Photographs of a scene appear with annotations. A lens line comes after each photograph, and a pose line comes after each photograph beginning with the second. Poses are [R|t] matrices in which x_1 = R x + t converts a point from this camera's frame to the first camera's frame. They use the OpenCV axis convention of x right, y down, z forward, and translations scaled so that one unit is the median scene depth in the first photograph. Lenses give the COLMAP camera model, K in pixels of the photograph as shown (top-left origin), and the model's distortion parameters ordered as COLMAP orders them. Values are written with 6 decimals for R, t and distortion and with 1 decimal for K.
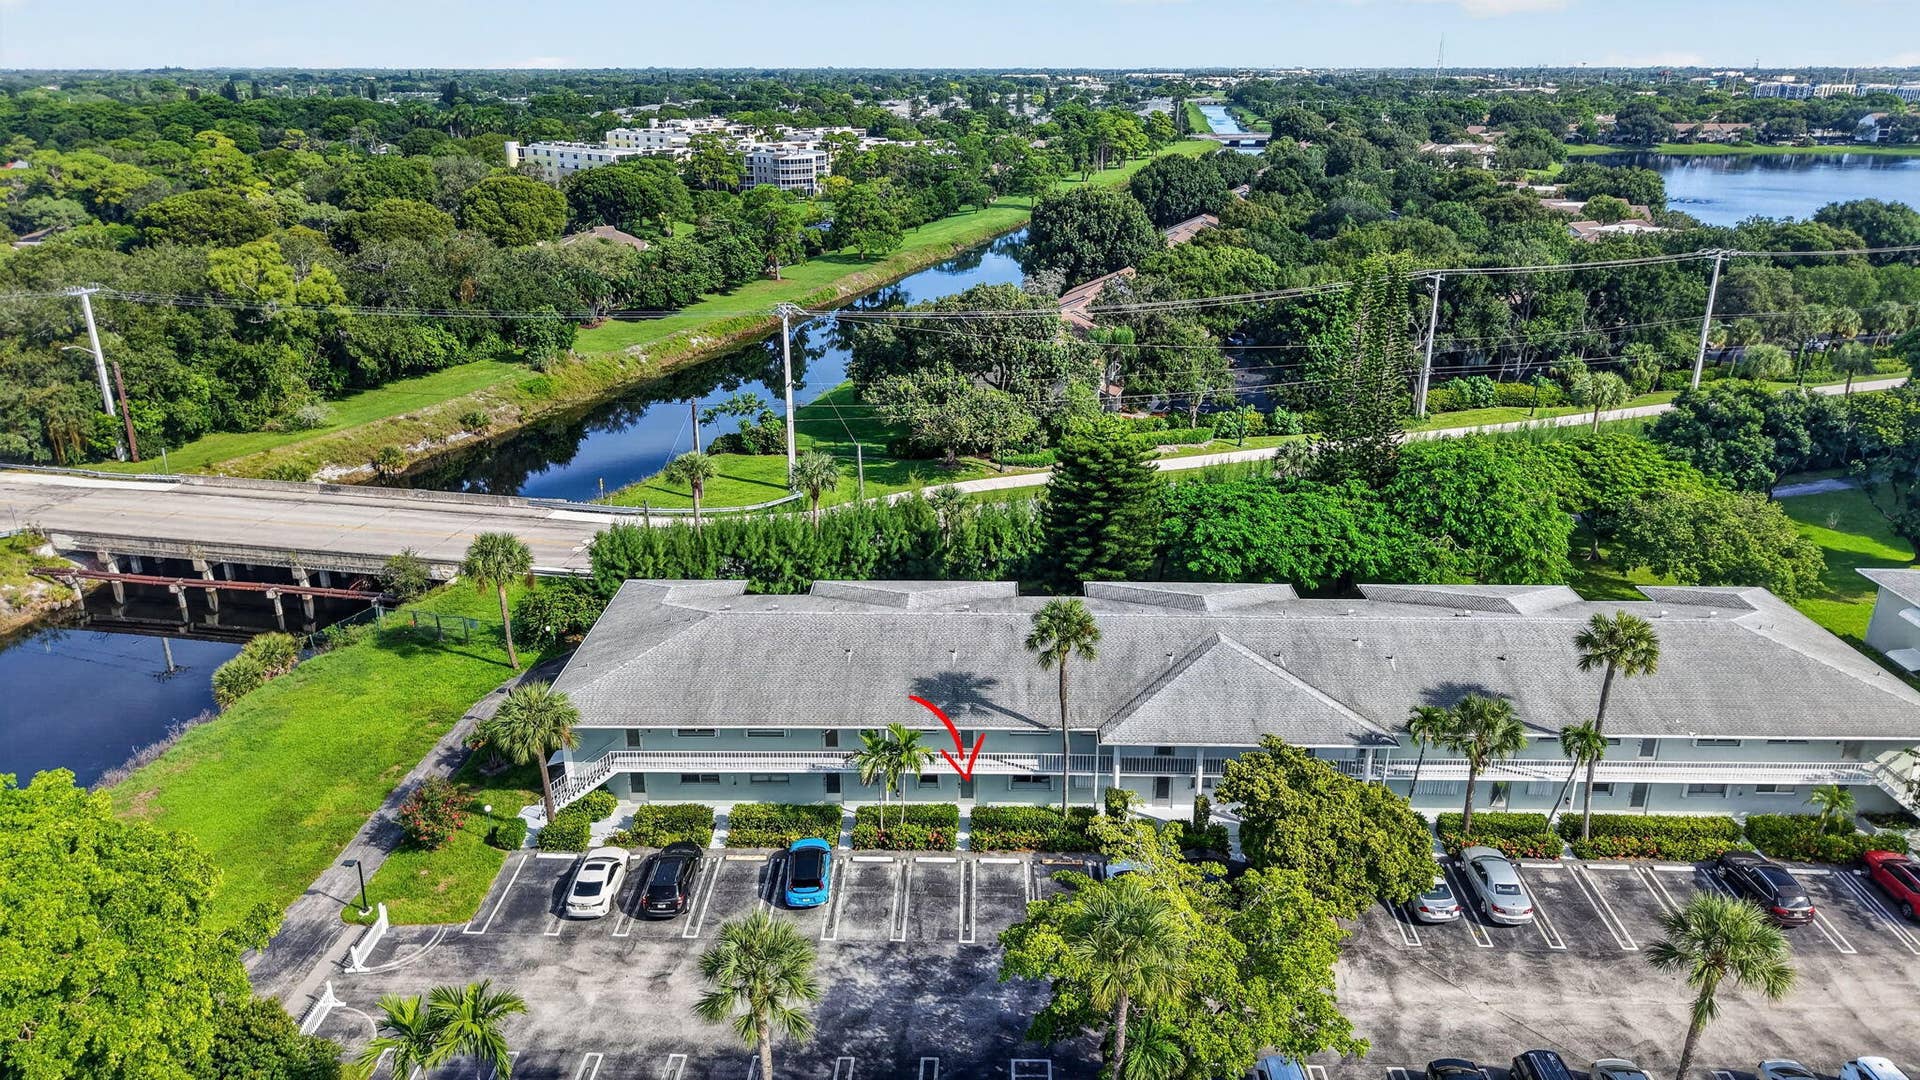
lens RADIAL K [[1309.0, 0, 960.0], [0, 1309.0, 540.0], [0, 0, 1]] dist [0.022125, 0.000438]
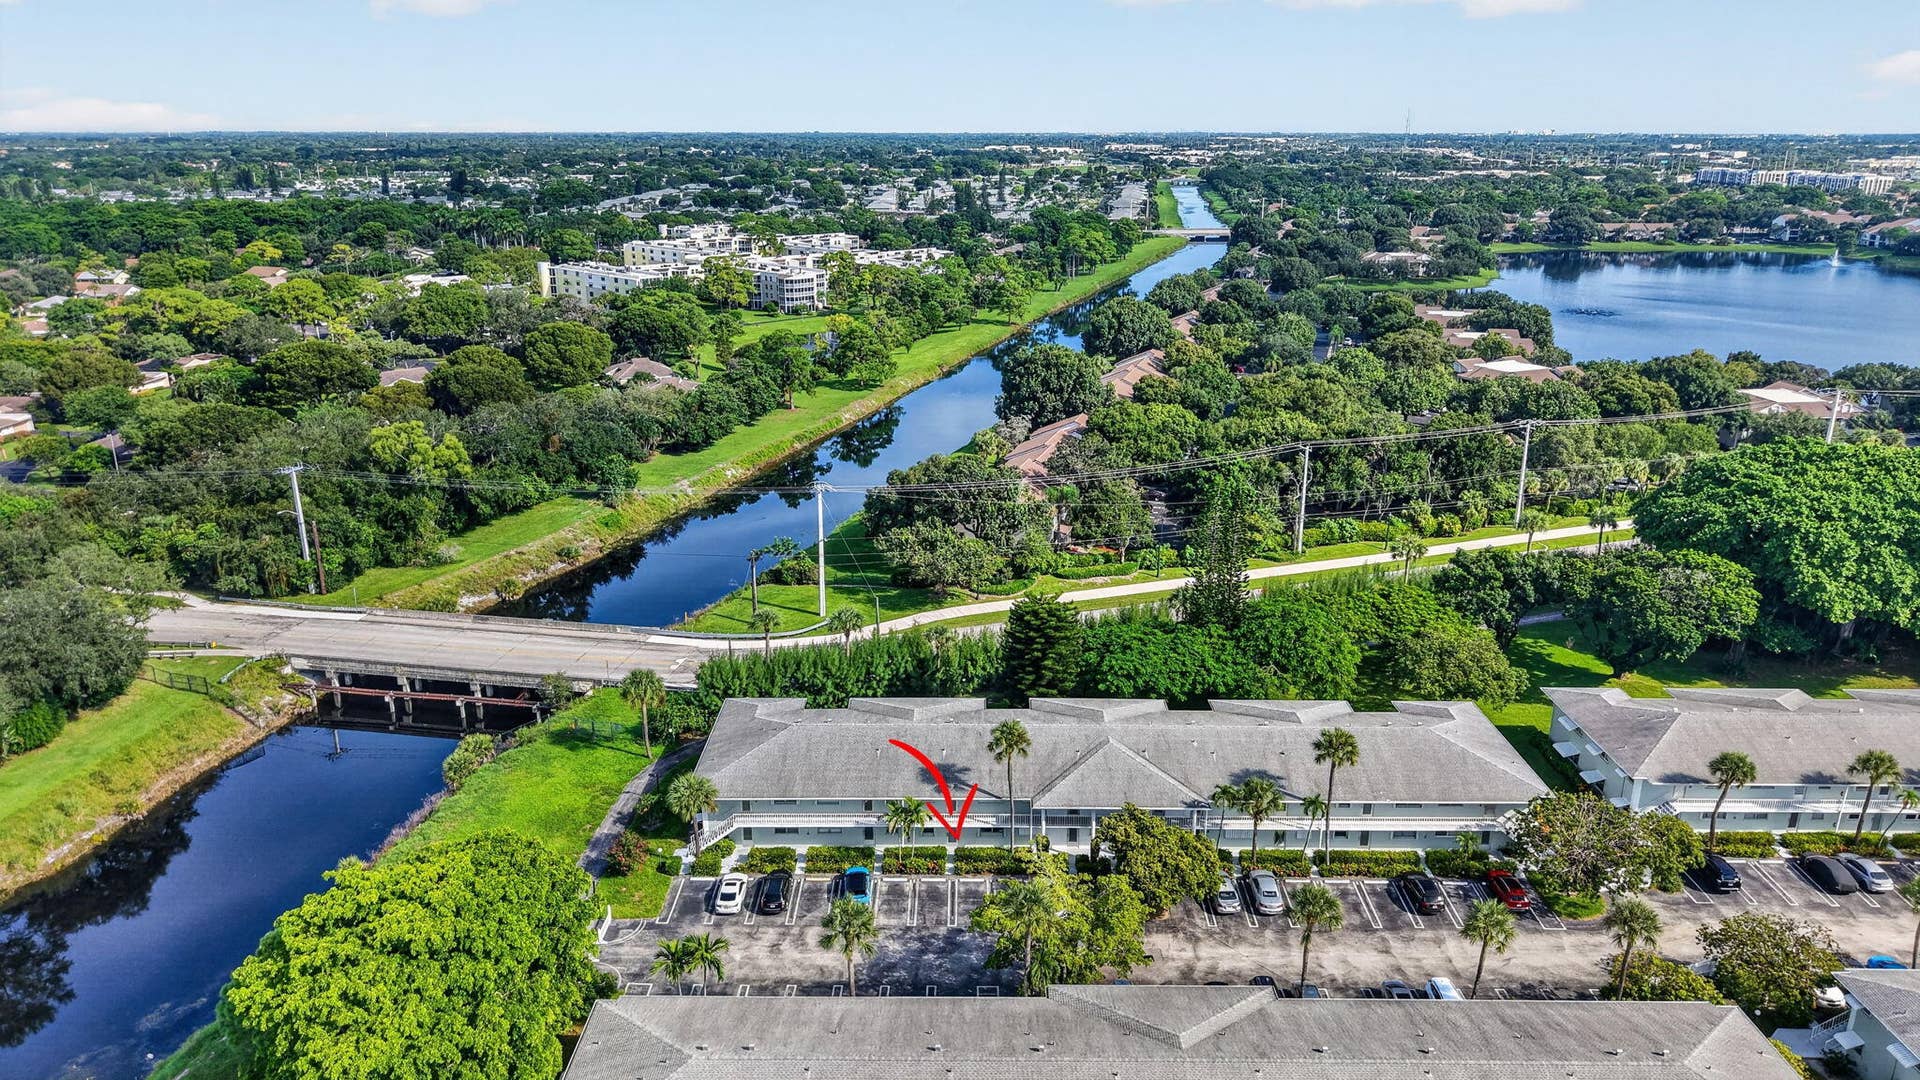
lens RADIAL K [[1291.6, 0, 960.0], [0, 1291.6, 540.0], [0, 0, 1]] dist [0.057078, -0.054104]
pose [[0.999934, -0.002736, 0.011196, -0.000893], [0.003233, 0.998998, -0.044648, -0.053391], [-0.011062, 0.044682, 0.998940, -0.315190]]
